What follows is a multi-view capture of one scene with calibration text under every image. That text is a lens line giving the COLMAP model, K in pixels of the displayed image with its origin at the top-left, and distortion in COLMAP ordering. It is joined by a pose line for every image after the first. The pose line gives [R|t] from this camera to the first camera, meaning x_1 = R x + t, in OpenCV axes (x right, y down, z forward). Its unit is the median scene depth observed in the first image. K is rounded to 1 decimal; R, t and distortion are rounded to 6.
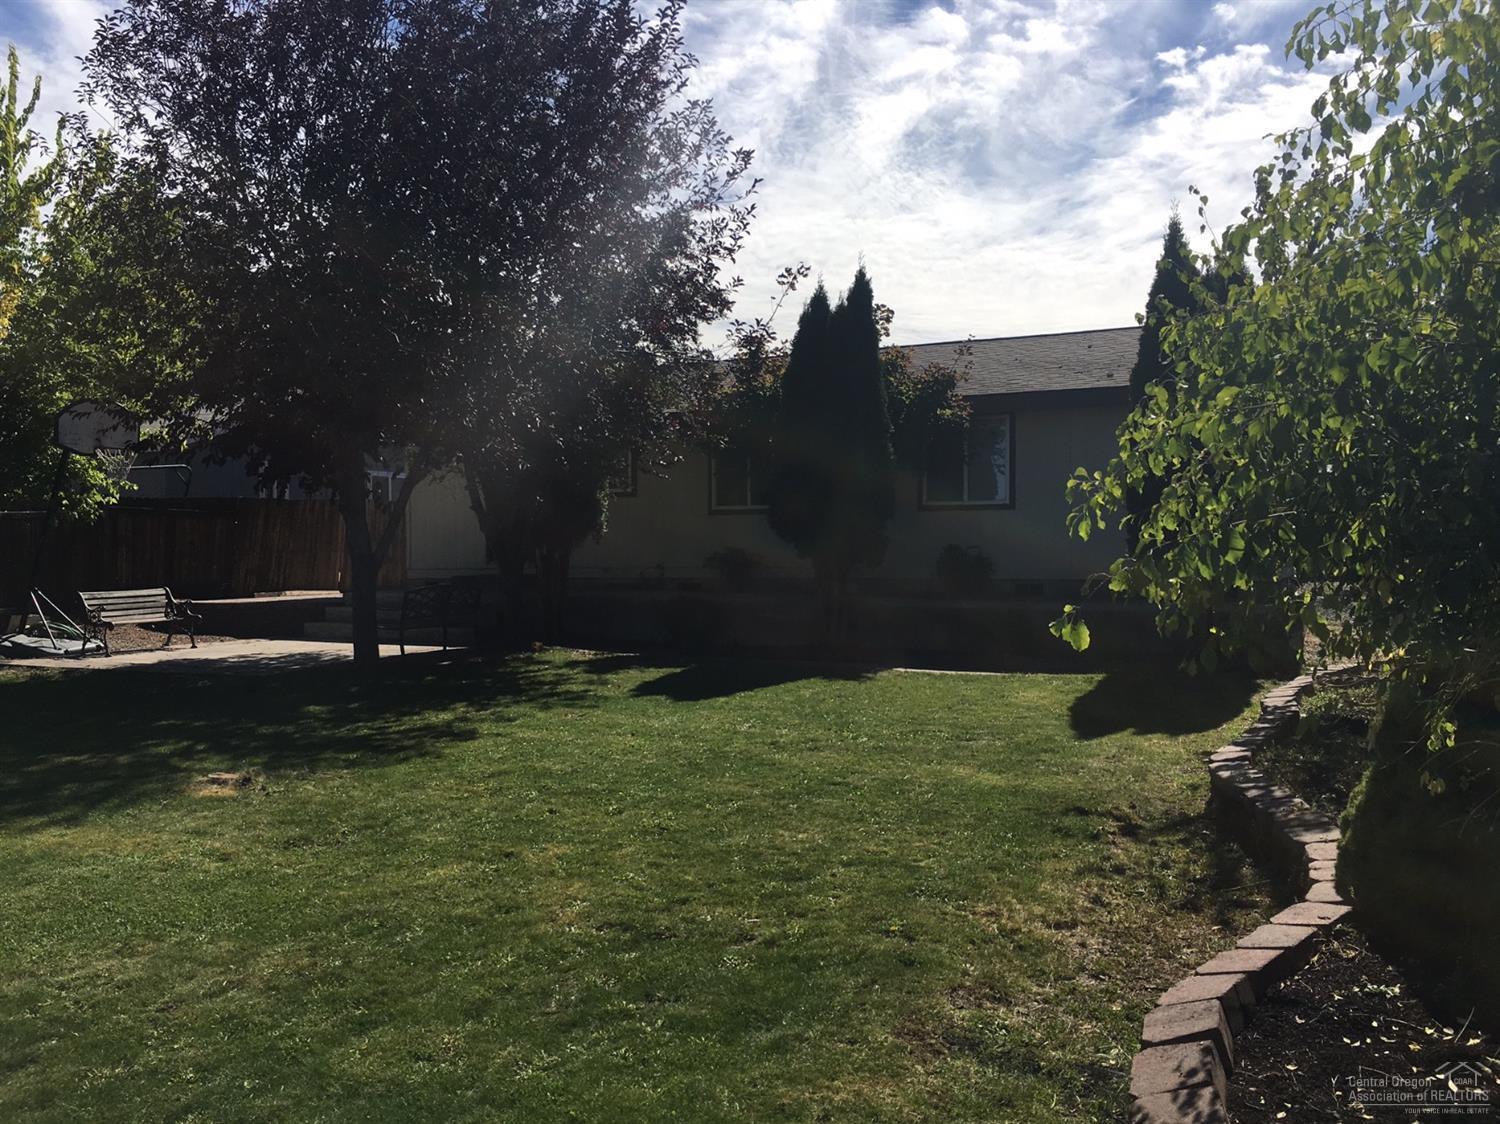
lens RADIAL K [[1273.9, 0, 750.0], [0, 1273.9, 562.0], [0, 0, 1]] dist [0.102958, -0.154007]
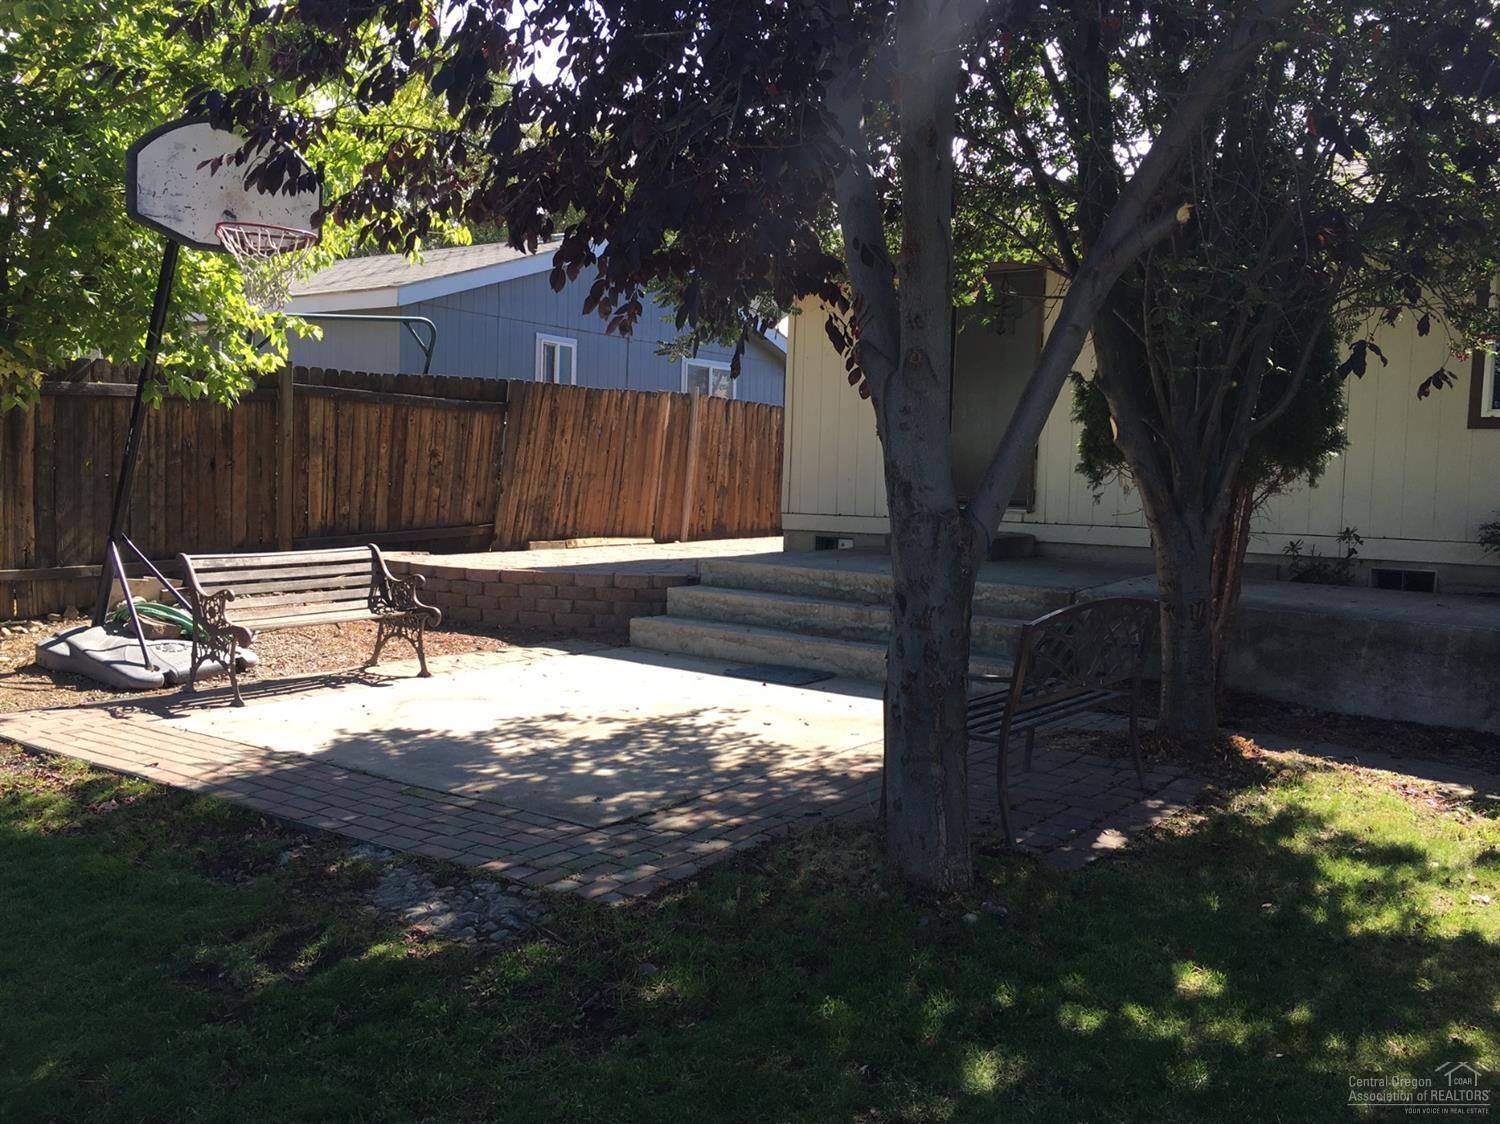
lens RADIAL K [[1272.9, 0, 750.0], [0, 1272.9, 562.0], [0, 0, 1]] dist [0.030085, -0.004094]
pose [[0.983497, 0.046884, -0.174742, -0.232106], [-0.036964, 0.997538, 0.059602, -0.007323], [0.177106, -0.052159, 0.982809, 0.561676]]
